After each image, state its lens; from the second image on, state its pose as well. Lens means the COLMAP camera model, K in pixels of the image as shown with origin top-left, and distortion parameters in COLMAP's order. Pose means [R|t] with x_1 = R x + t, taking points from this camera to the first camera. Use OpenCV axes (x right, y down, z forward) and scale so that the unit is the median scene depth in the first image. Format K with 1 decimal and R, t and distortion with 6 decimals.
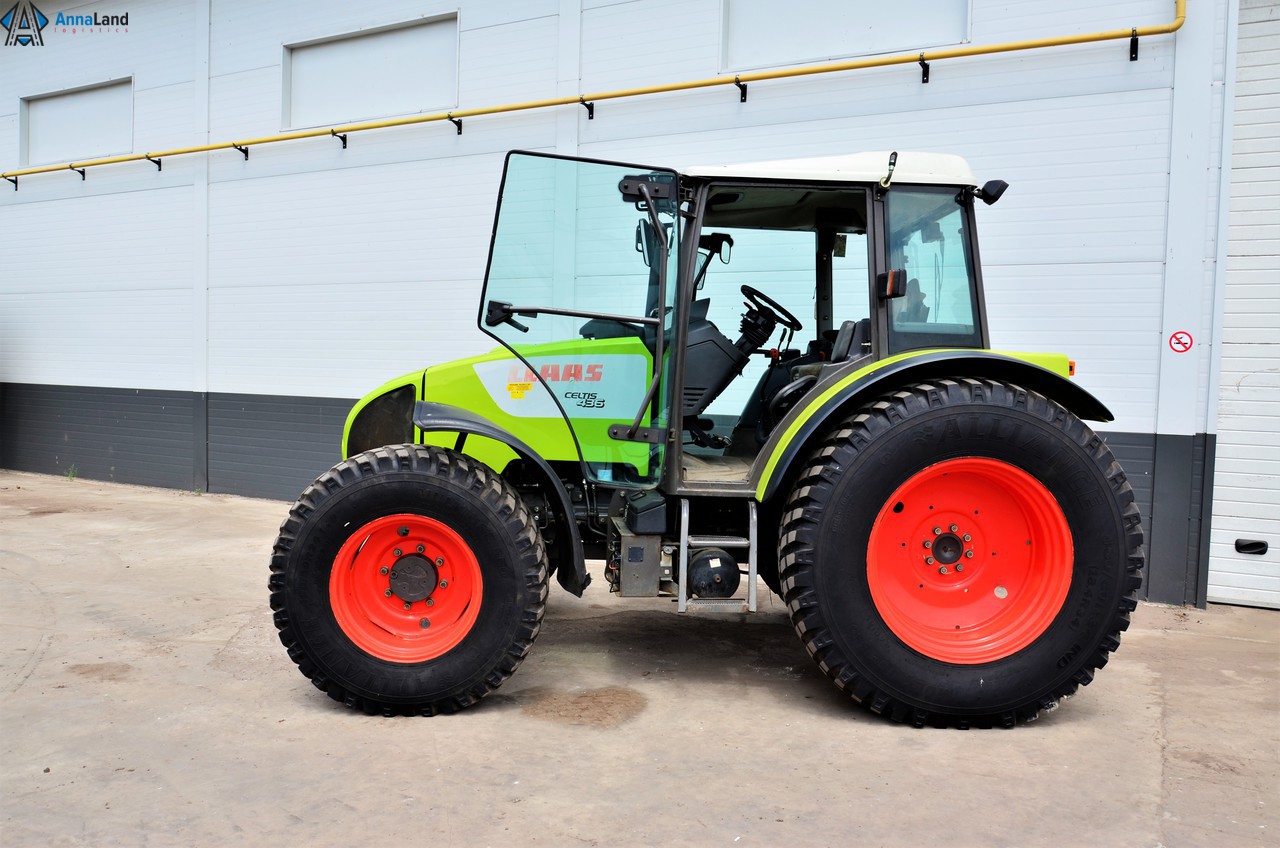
lens RADIAL K [[992.7, 0, 635.1], [0, 992.7, 428.0], [0, 0, 1]] dist [-0.042210, 0.002620]
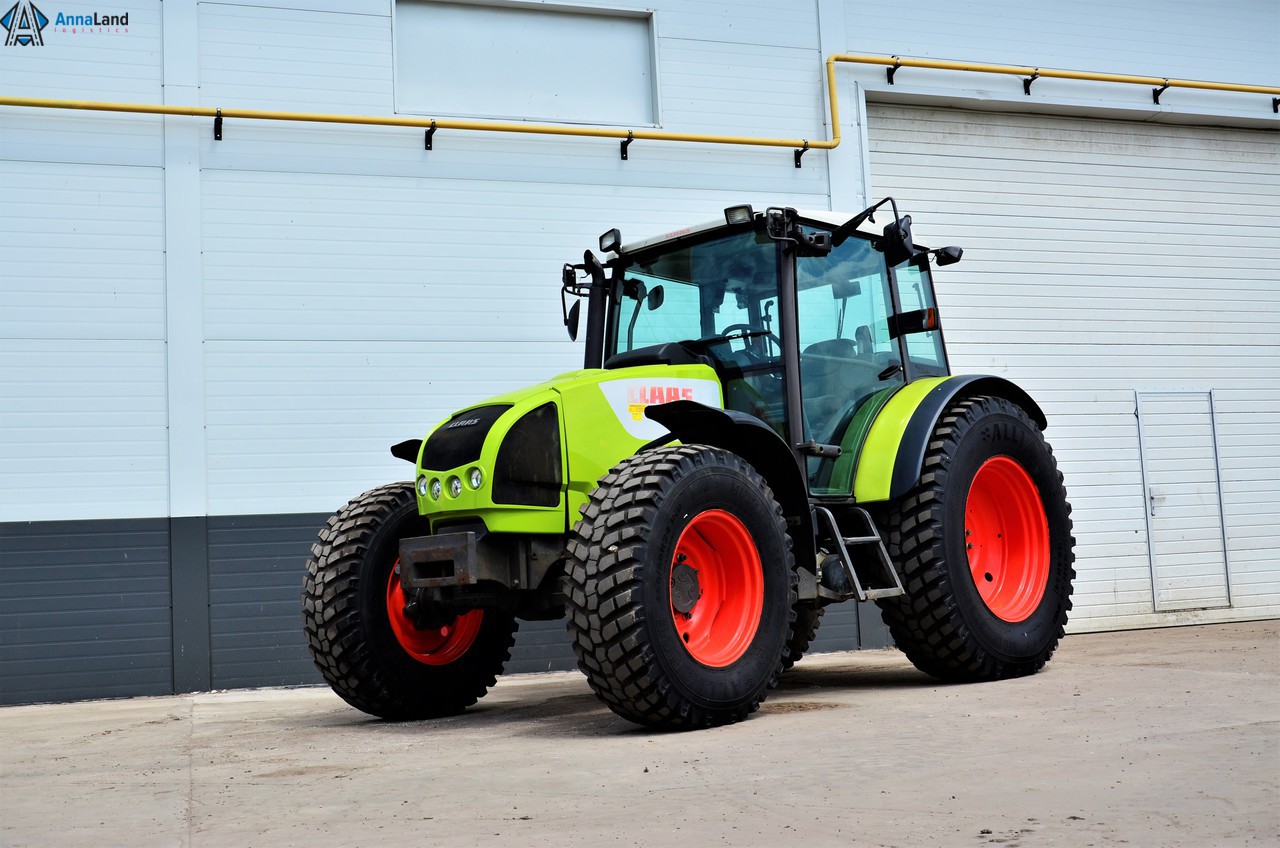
lens RADIAL K [[1456.7, 0, 640.0], [0, 1456.7, 424.0], [0, 0, 1]] dist [-0.032282, 0.043494]
pose [[0.683385, 0.022689, 0.729706, -0.860155], [0.106442, 0.985740, -0.130335, 0.118817], [-0.722257, 0.166740, 0.671225, 0.053789]]
